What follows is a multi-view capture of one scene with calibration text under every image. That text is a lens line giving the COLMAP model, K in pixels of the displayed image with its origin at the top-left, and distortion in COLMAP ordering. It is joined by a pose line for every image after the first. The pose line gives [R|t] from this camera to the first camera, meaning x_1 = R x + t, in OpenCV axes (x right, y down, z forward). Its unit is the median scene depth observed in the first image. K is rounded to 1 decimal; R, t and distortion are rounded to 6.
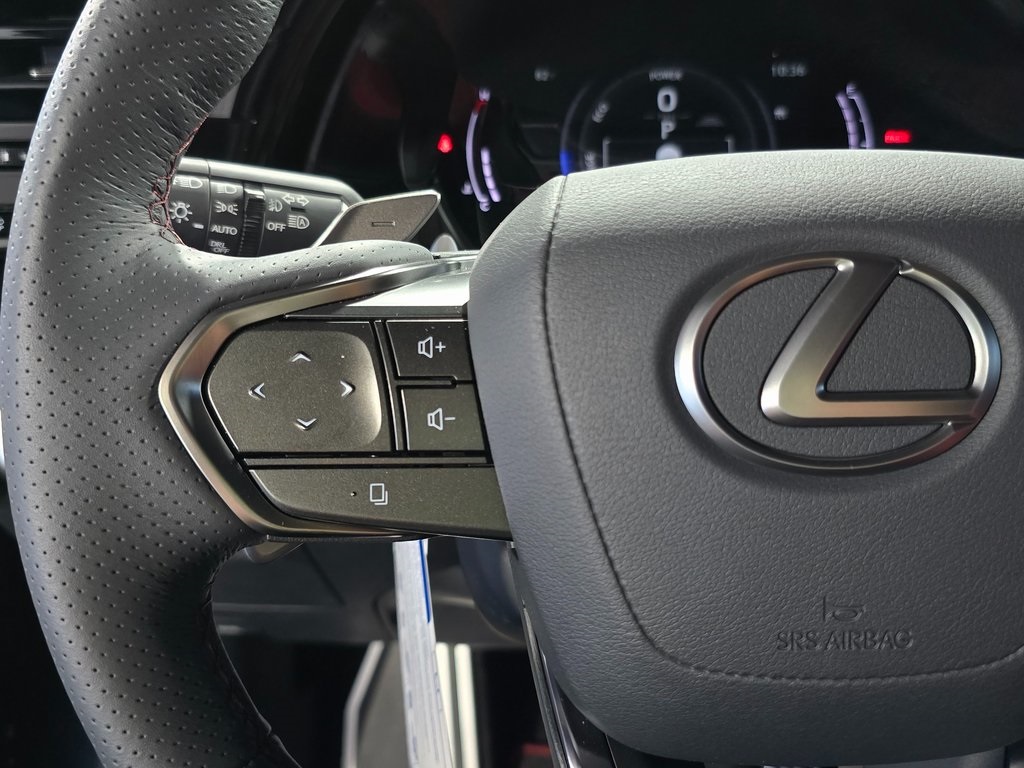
lens RADIAL K [[681.2, 0, 520.5], [0, 681.2, 387.8], [0, 0, 1]] dist [0.061315, -0.054812]
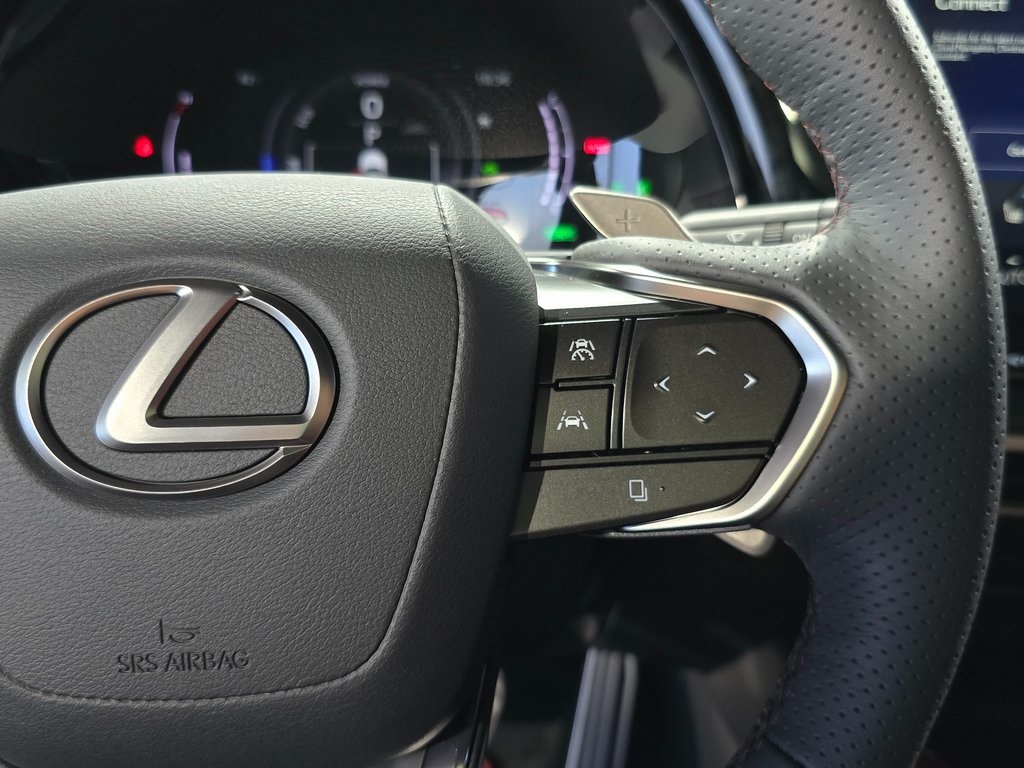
lens RADIAL K [[700.8, 0, 512.0], [0, 700.8, 384.0], [0, 0, 1]] dist [0.031160, -0.033554]
pose [[0.999572, -0.003633, 0.029036, 0.914771], [0.003652, 0.999993, -0.000596, -0.040105], [-0.029033, 0.000701, 0.999578, -0.049100]]
